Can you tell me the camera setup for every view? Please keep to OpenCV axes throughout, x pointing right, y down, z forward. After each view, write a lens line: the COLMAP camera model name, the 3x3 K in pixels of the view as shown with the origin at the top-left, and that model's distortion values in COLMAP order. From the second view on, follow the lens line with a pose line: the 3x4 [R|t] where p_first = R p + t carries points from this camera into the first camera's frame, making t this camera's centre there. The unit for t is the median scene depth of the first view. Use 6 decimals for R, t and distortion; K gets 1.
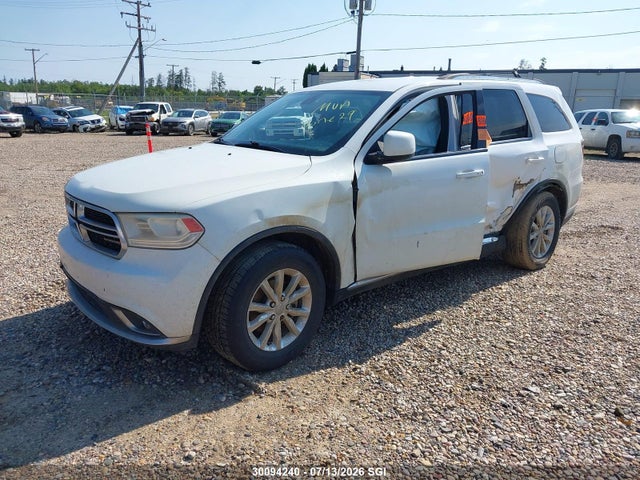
lens RADIAL K [[499.7, 0, 325.1], [0, 499.7, 241.8], [0, 0, 1]] dist [0.045513, -0.053154]
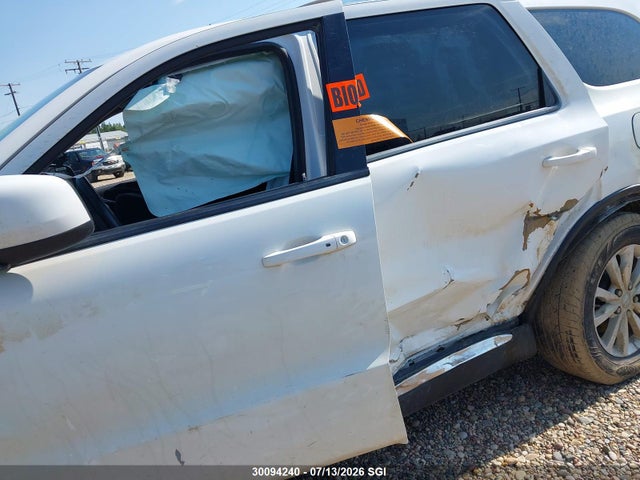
lens RADIAL K [[499.7, 0, 325.1], [0, 499.7, 241.8], [0, 0, 1]] dist [0.045513, -0.053154]
pose [[0.959544, -0.108729, -0.259717, 0.318091], [0.110959, 0.993806, -0.006104, -0.110437], [0.258772, -0.022961, 0.965665, 0.528367]]
